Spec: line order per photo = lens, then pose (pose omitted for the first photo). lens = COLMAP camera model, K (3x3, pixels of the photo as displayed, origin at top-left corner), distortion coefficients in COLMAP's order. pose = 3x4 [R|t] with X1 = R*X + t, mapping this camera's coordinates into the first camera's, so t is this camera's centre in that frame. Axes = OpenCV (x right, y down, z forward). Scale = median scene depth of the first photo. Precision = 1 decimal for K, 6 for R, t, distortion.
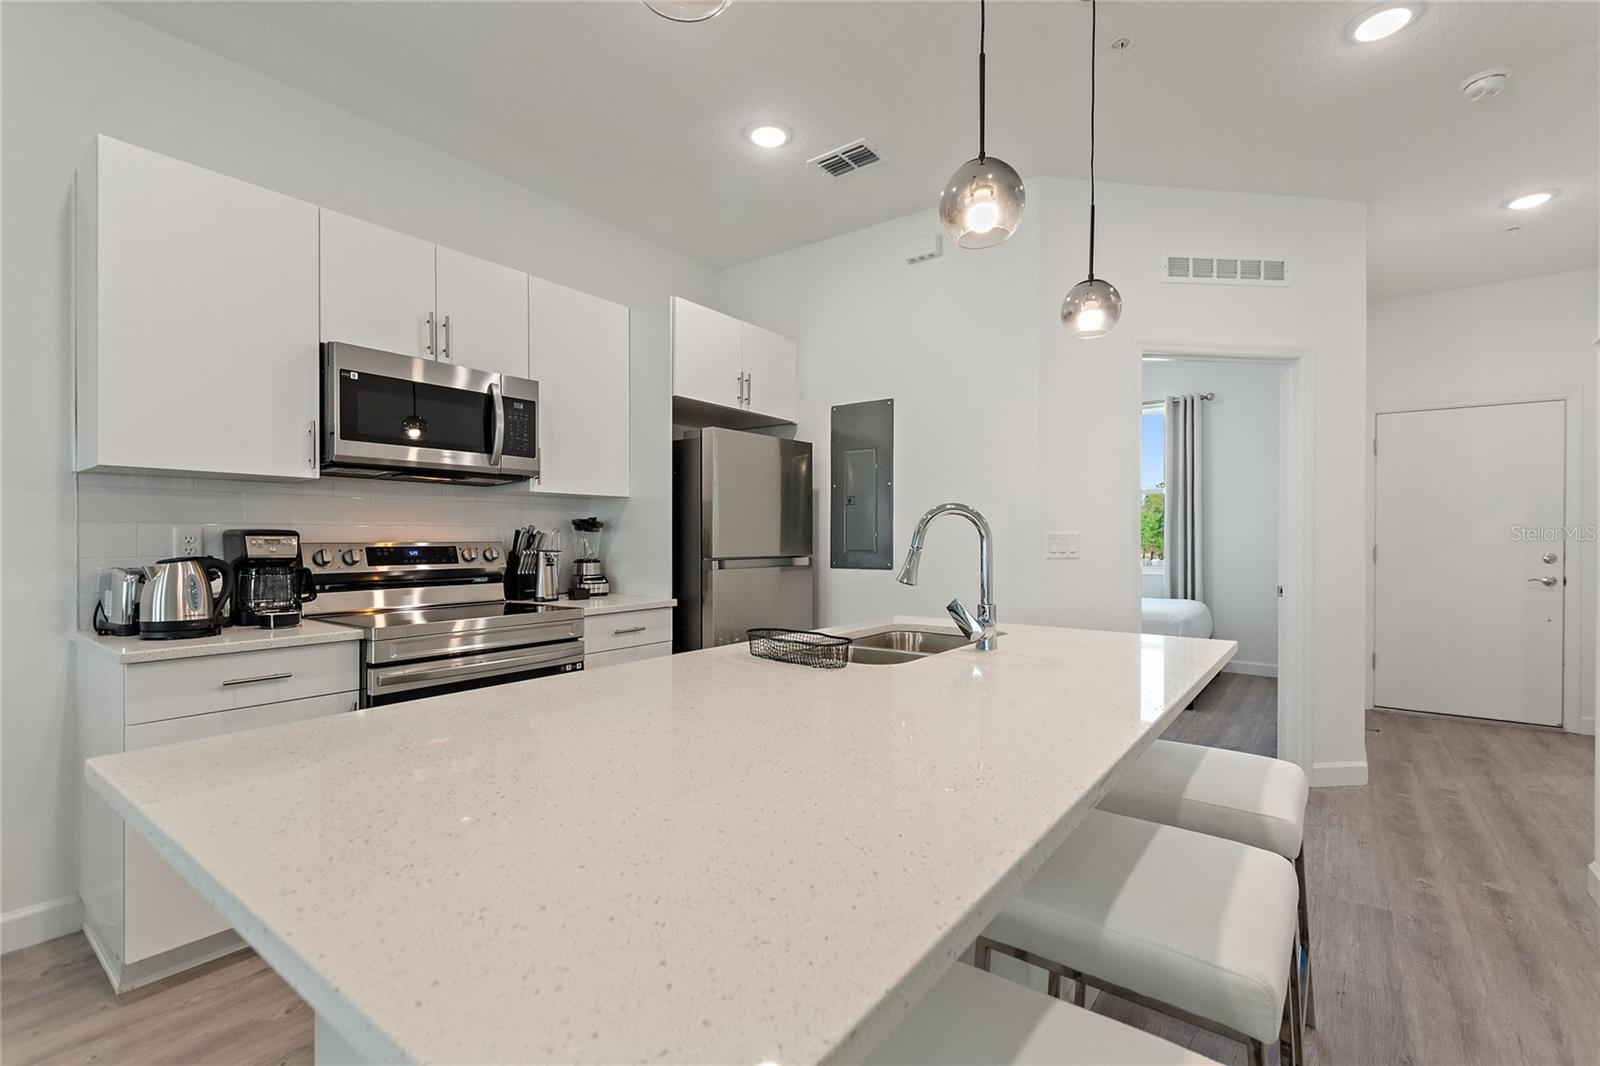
lens RADIAL K [[718.9, 0, 810.4], [0, 718.9, 537.7], [0, 0, 1]] dist [0.006523, -0.002111]
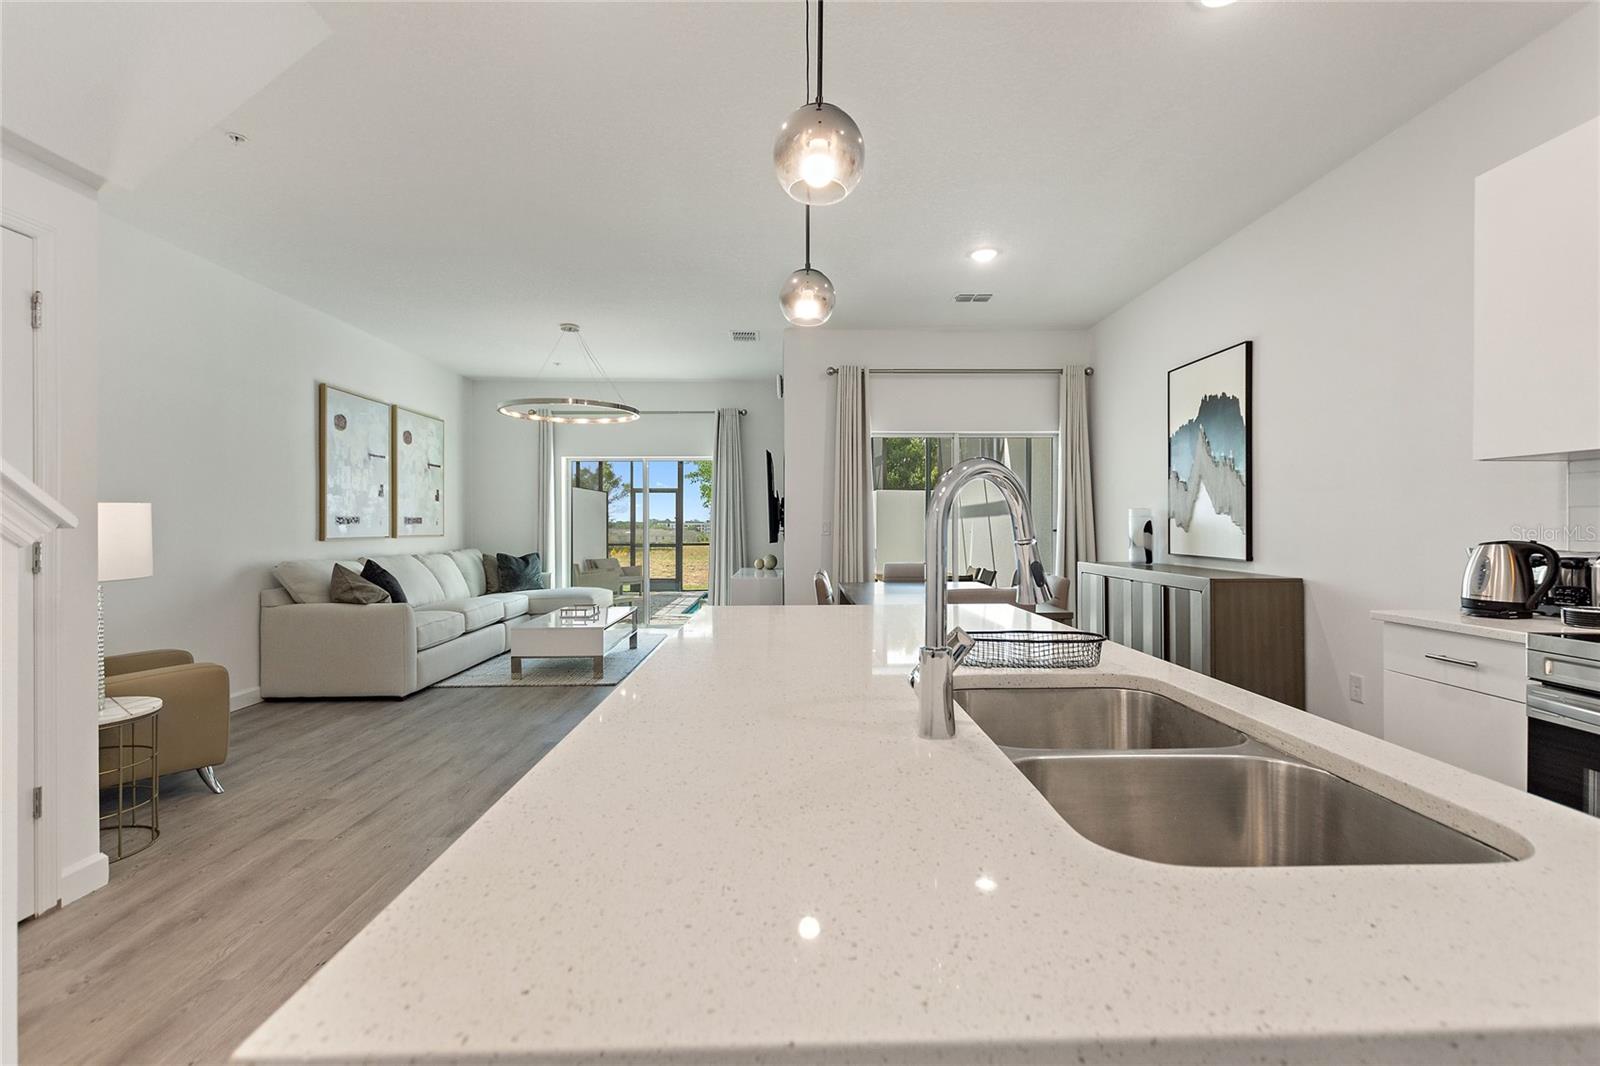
lens RADIAL K [[718.9, 0, 808.2], [0, 718.9, 527.5], [0, 0, 1]] dist [0.006523, -0.002111]
pose [[-0.788144, 0.006398, -0.615458, 0.448584], [0.003432, 0.999976, 0.006000, -0.000930], [0.615481, 0.002617, -0.788147, 0.954001]]
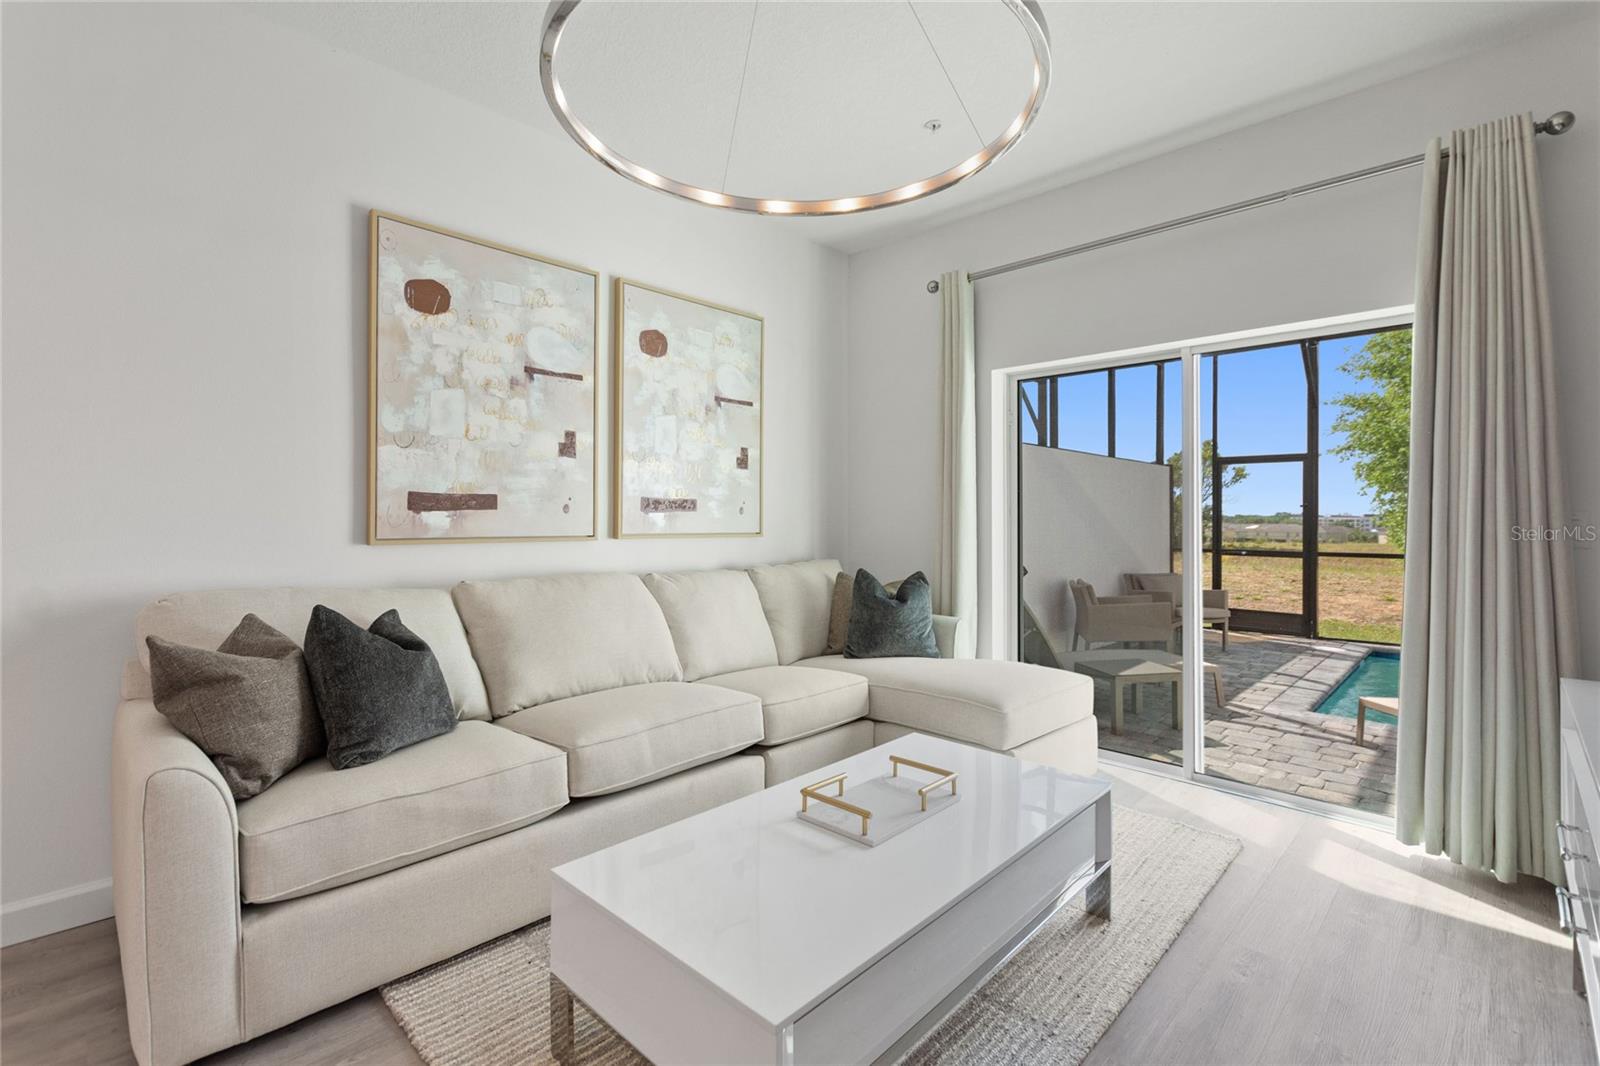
lens RADIAL K [[718.9, 0, 797.8], [0, 718.9, 506.4], [0, 0, 1]] dist [0.006523, -0.002111]
pose [[-0.989867, -0.002493, 0.141979, -0.444041], [-0.004245, 0.999919, -0.012038, 0.002956], [-0.141937, -0.012519, -0.989797, -0.655142]]
